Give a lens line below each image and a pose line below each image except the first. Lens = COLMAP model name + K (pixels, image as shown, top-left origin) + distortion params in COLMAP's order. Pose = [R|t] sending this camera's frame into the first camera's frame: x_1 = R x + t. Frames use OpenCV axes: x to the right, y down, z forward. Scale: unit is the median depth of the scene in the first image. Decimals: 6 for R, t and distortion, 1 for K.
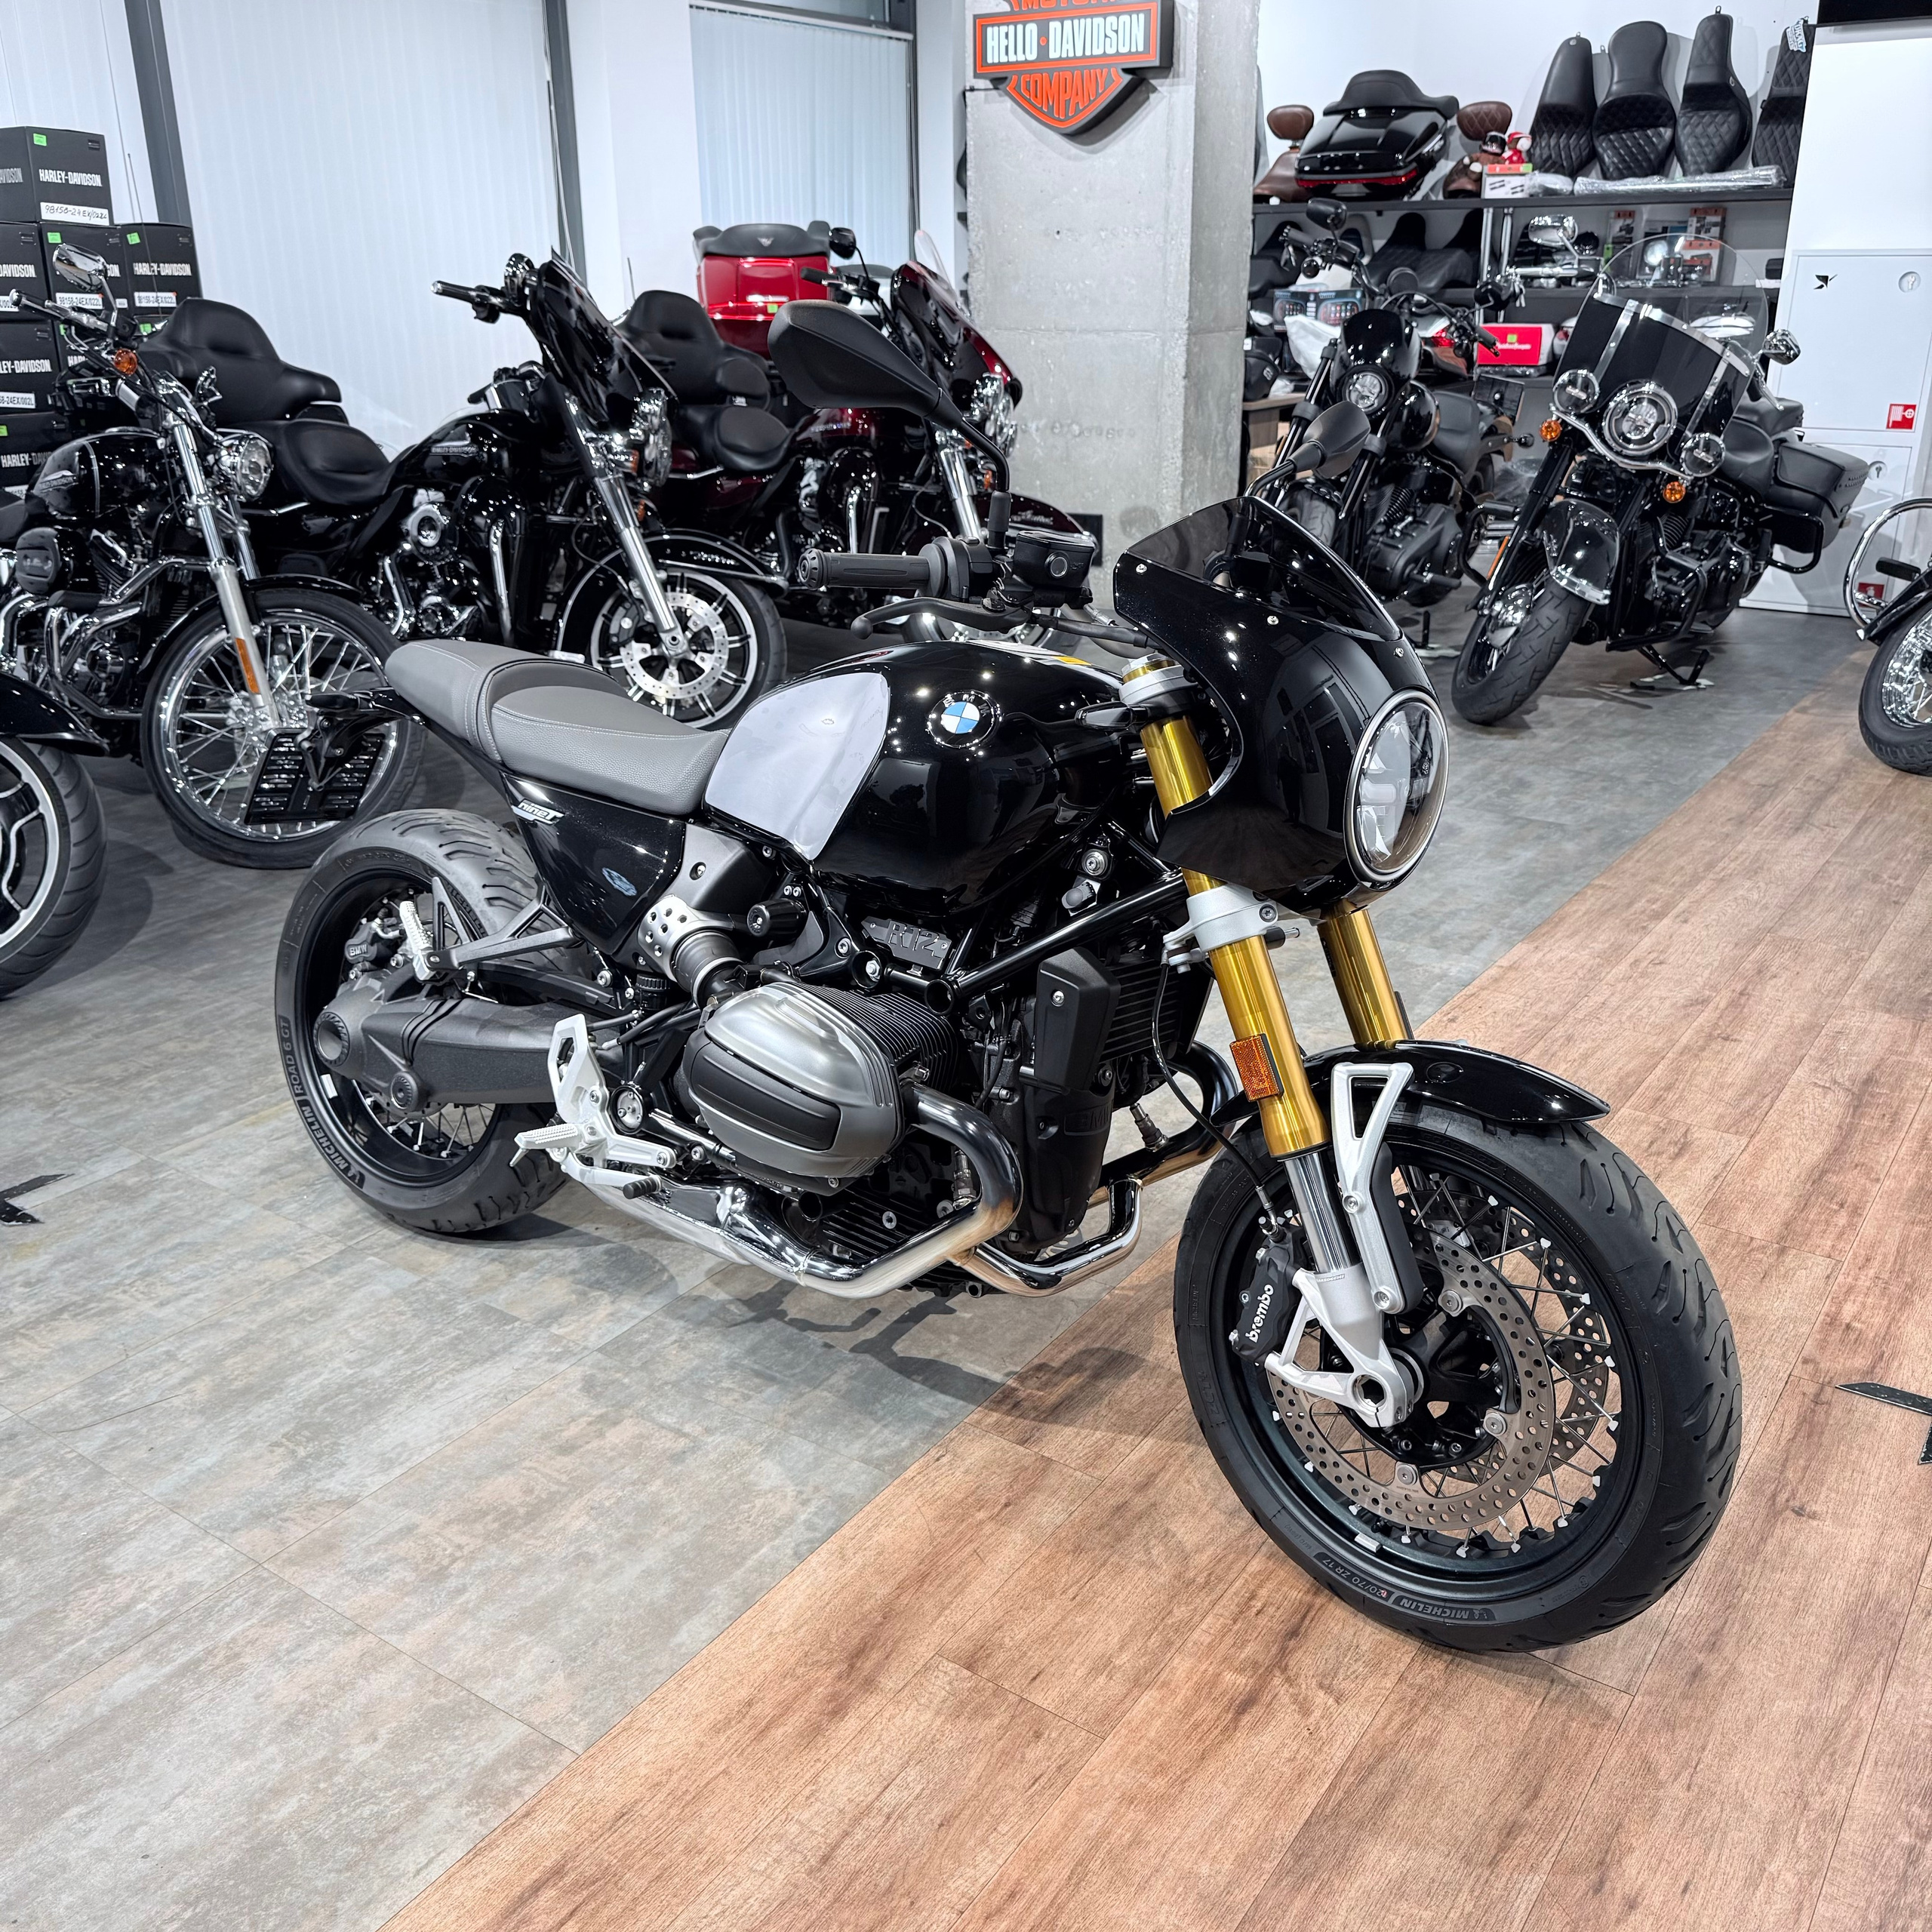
lens RADIAL K [[1802.2, 0, 955.7], [0, 1802.2, 963.9], [0, 0, 1]] dist [0.118395, -0.224844]
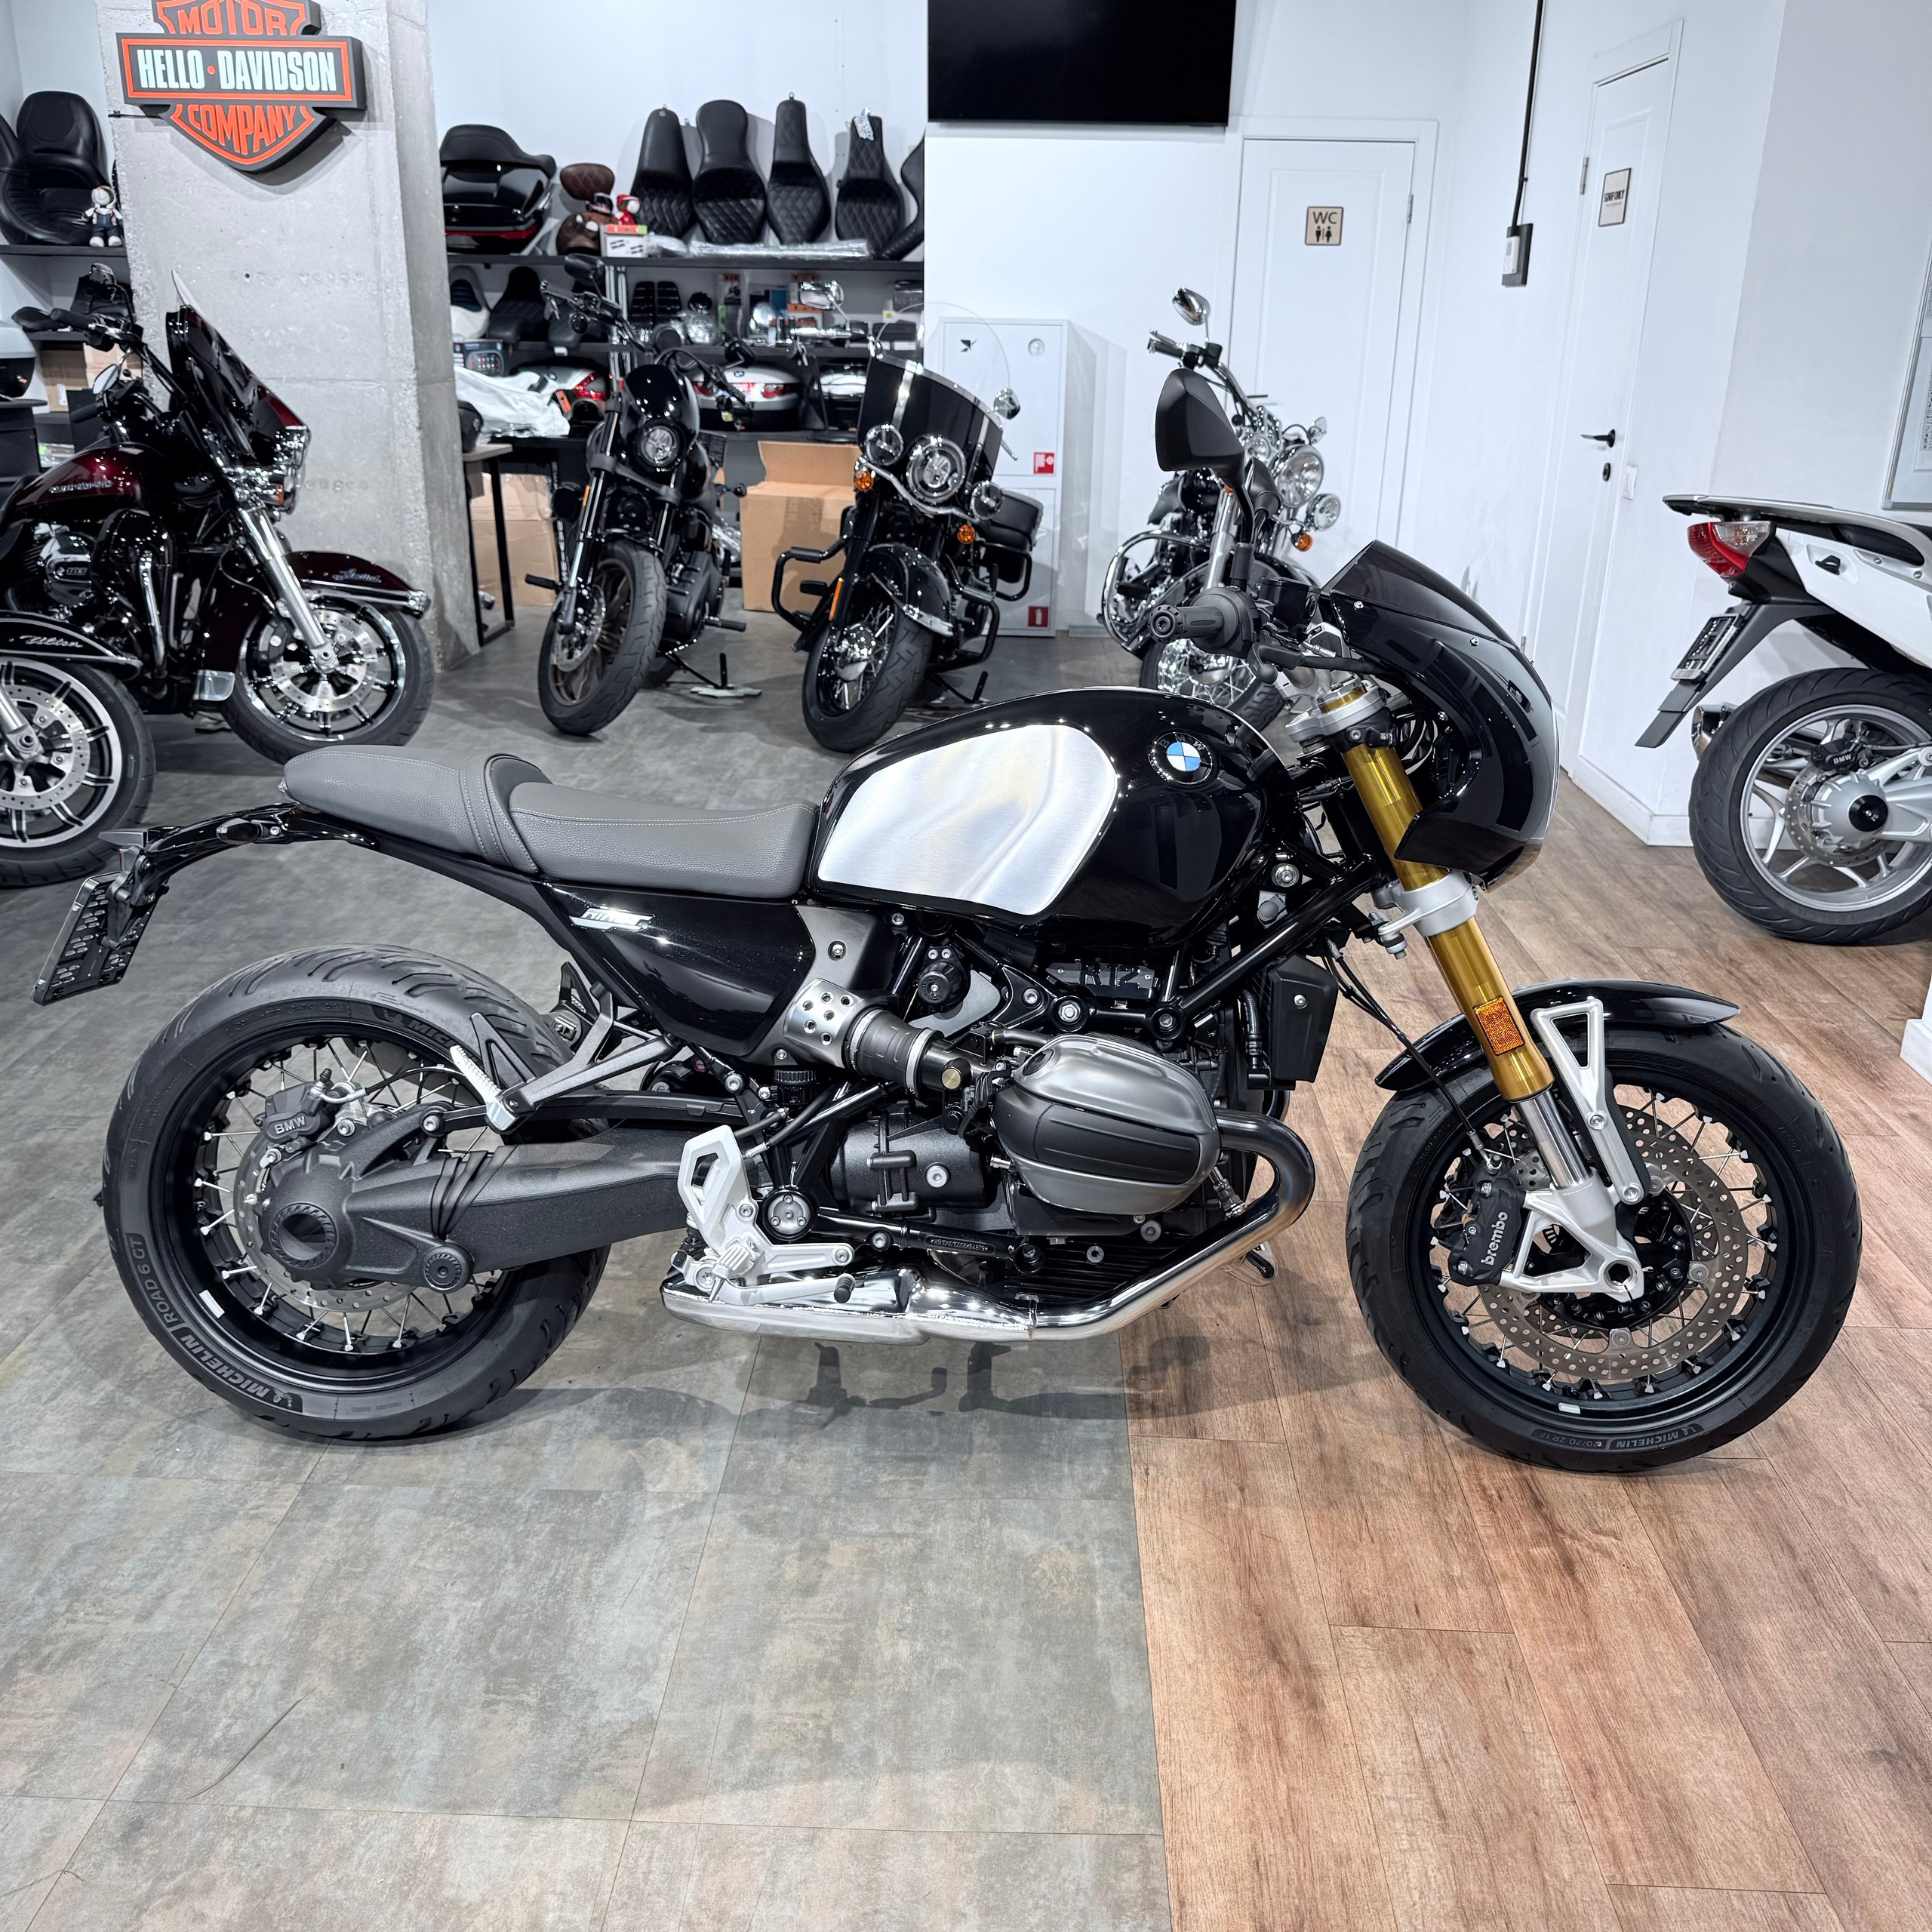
lens RADIAL K [[1813.2, 0, 966.4], [0, 1813.2, 955.5], [0, 0, 1]] dist [0.118020, -0.210999]
pose [[0.835133, -0.156559, 0.527297, -0.264132], [0.171463, 0.984969, 0.020883, -0.025650], [-0.522641, 0.072972, 0.849424, 0.063307]]
